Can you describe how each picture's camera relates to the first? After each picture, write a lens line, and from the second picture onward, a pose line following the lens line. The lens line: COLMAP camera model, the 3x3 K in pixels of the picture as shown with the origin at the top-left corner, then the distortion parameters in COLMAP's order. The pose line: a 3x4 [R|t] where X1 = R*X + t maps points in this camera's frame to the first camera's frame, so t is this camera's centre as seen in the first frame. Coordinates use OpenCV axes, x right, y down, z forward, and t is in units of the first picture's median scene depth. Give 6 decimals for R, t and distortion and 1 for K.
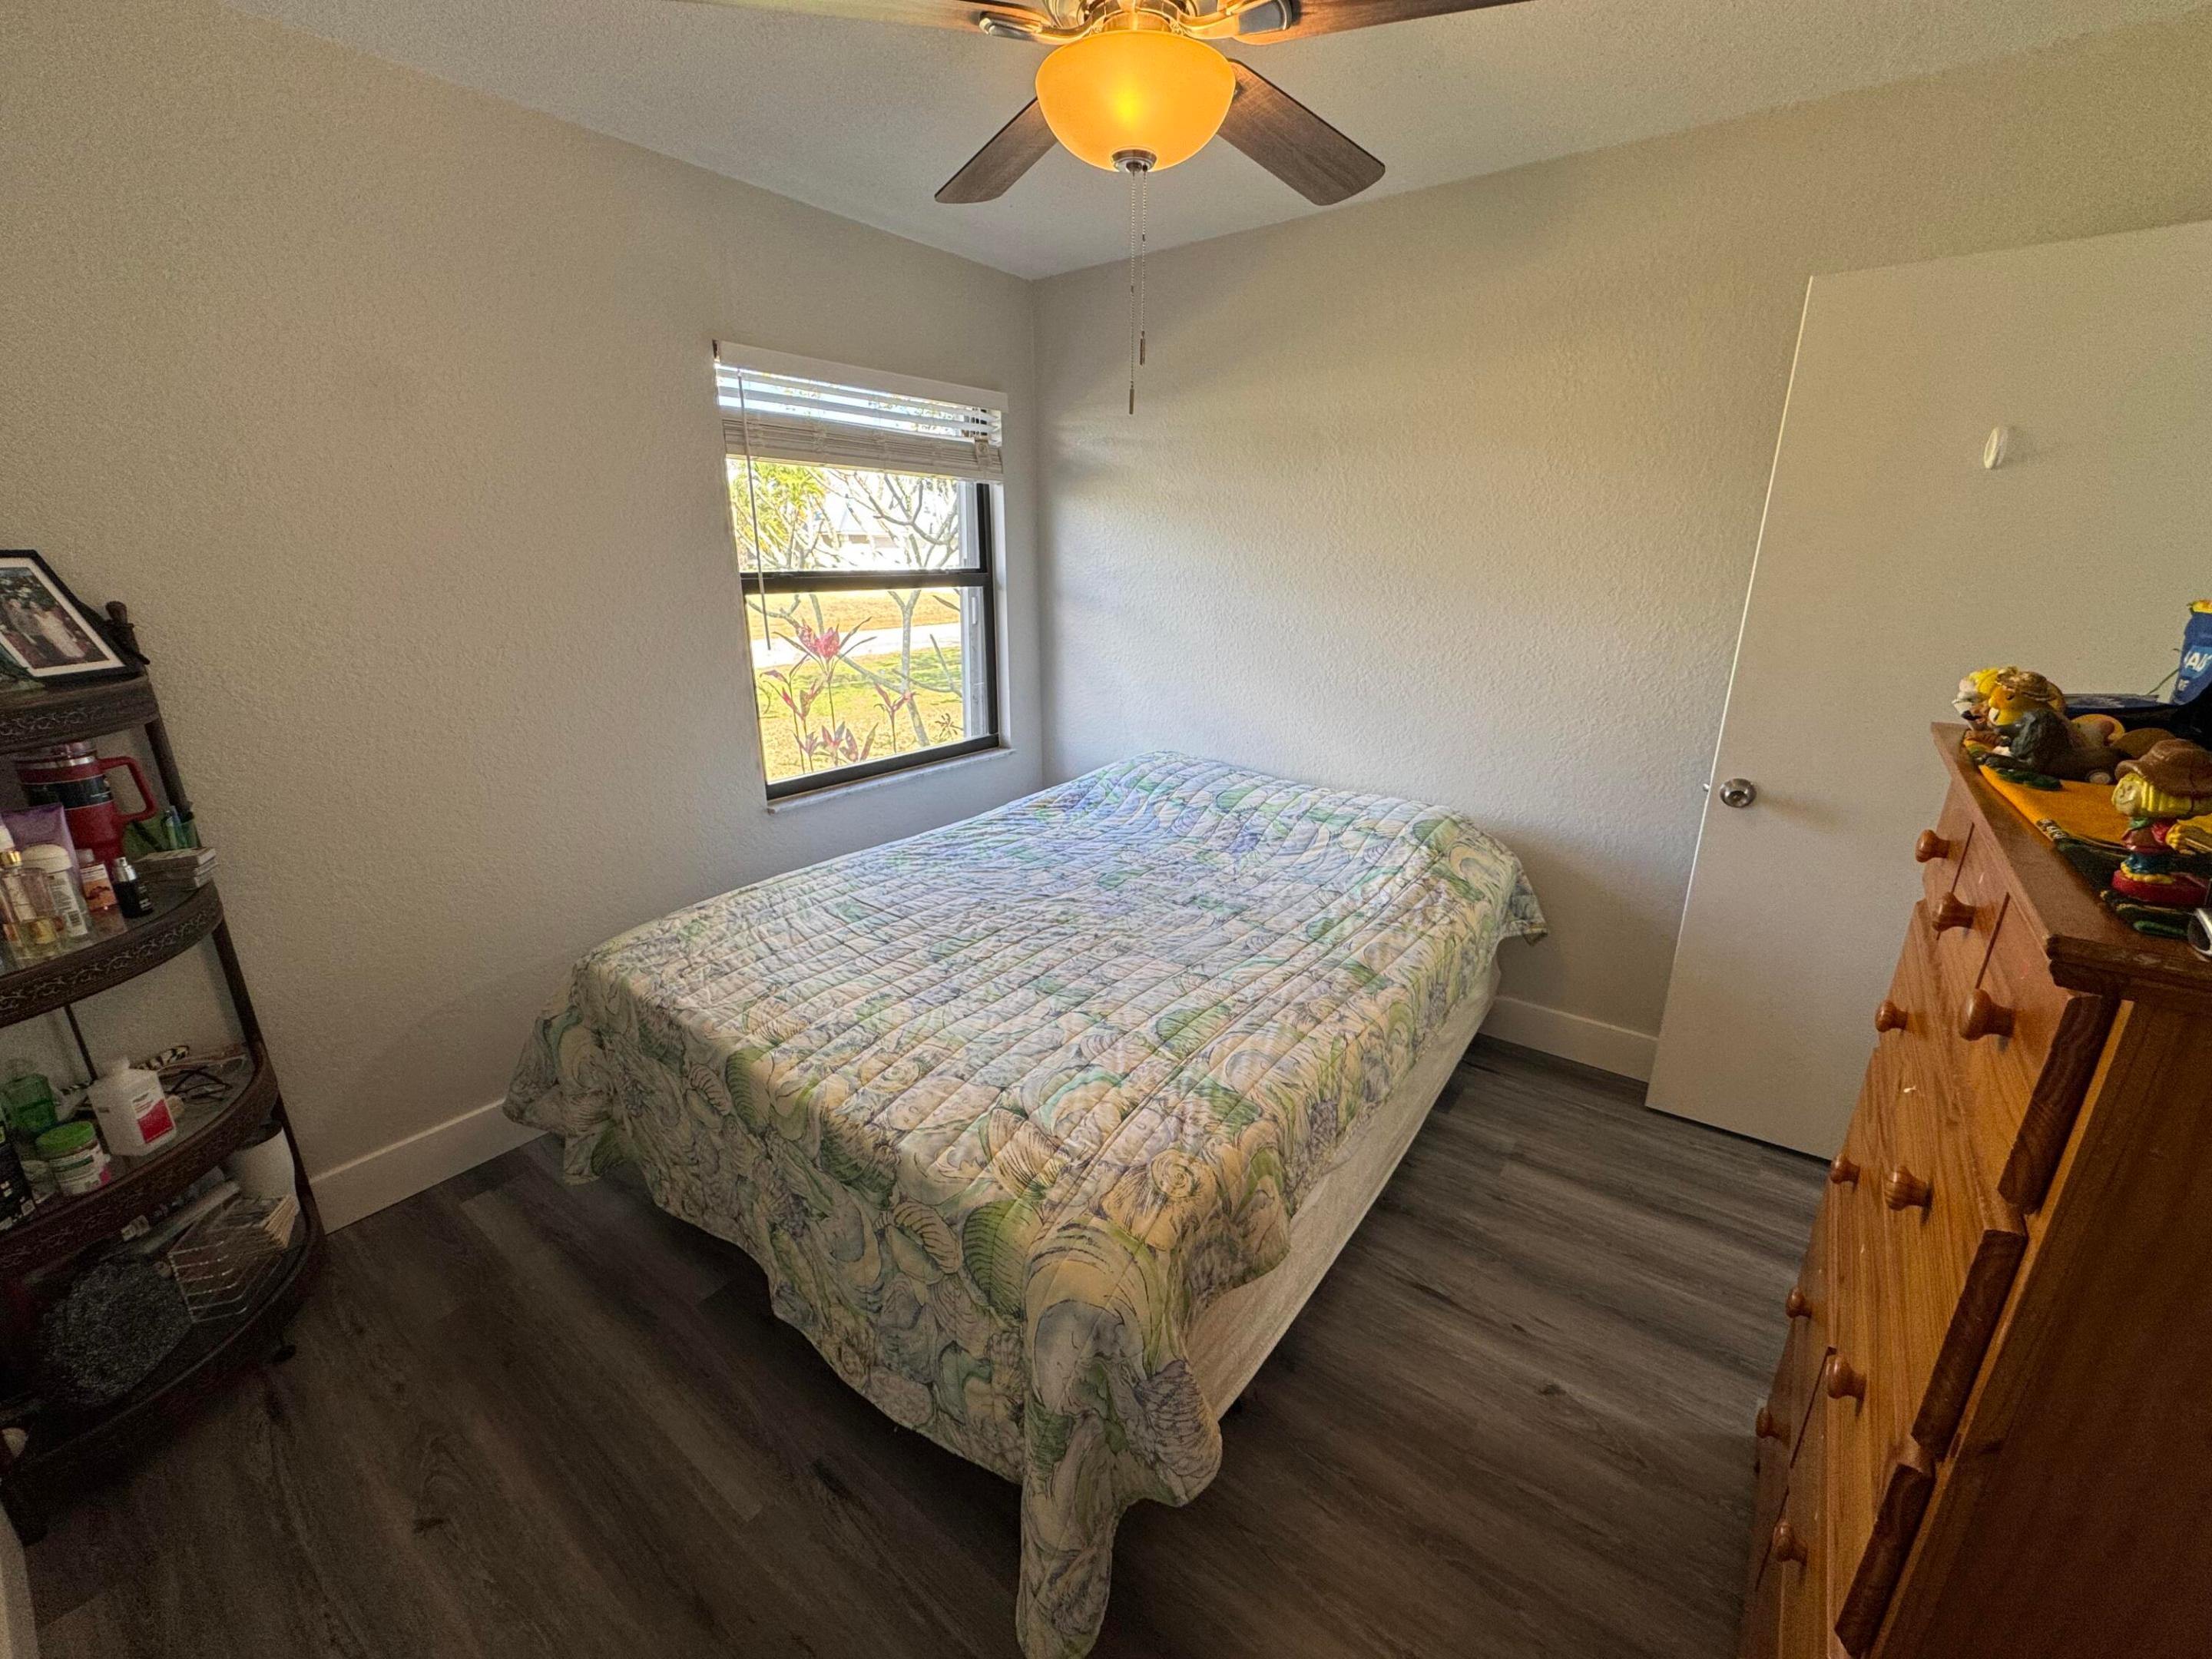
lens RADIAL K [[890.3, 0, 1096.5], [0, 890.3, 827.9], [0, 0, 1]] dist [-0.003763, -0.000194]
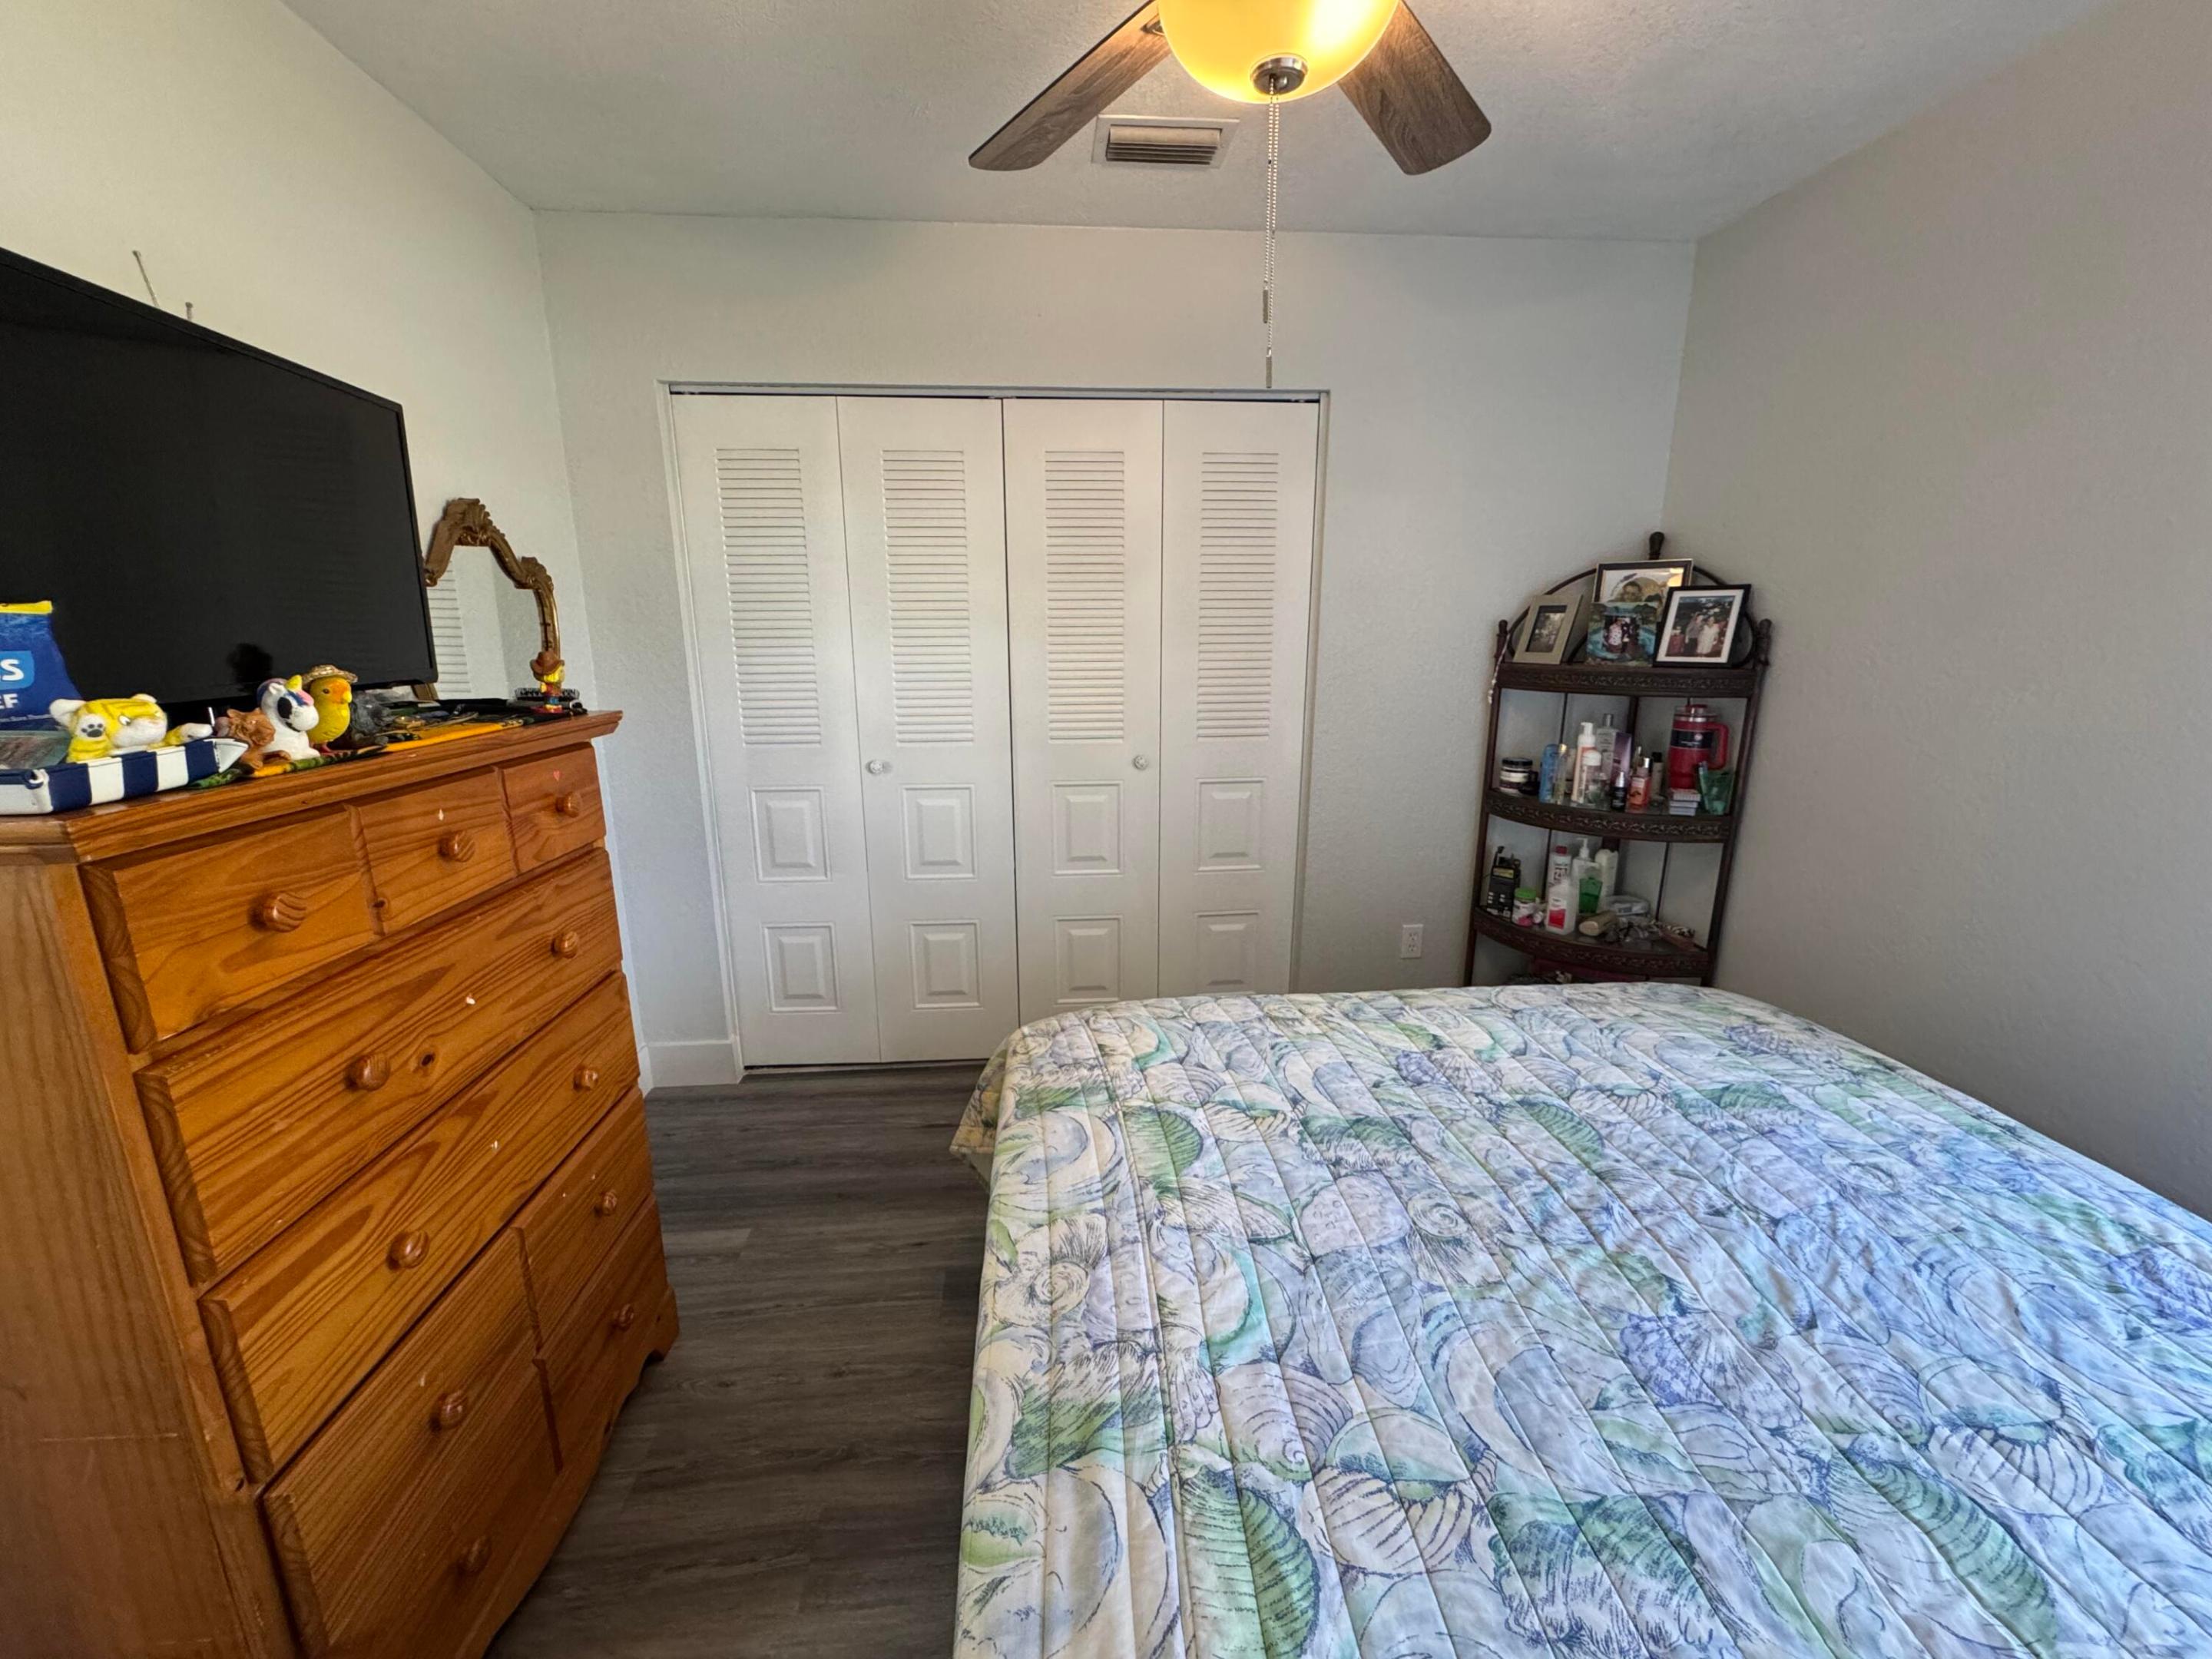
lens RADIAL K [[890.3, 0, 1115.3], [0, 890.3, 822.9], [0, 0, 1]] dist [-0.003763, -0.000194]
pose [[-0.732906, 0.151218, -0.663311, 0.480204], [-0.201211, 0.883188, 0.423667, -0.276532], [0.649894, 0.443974, -0.616867, 1.034570]]
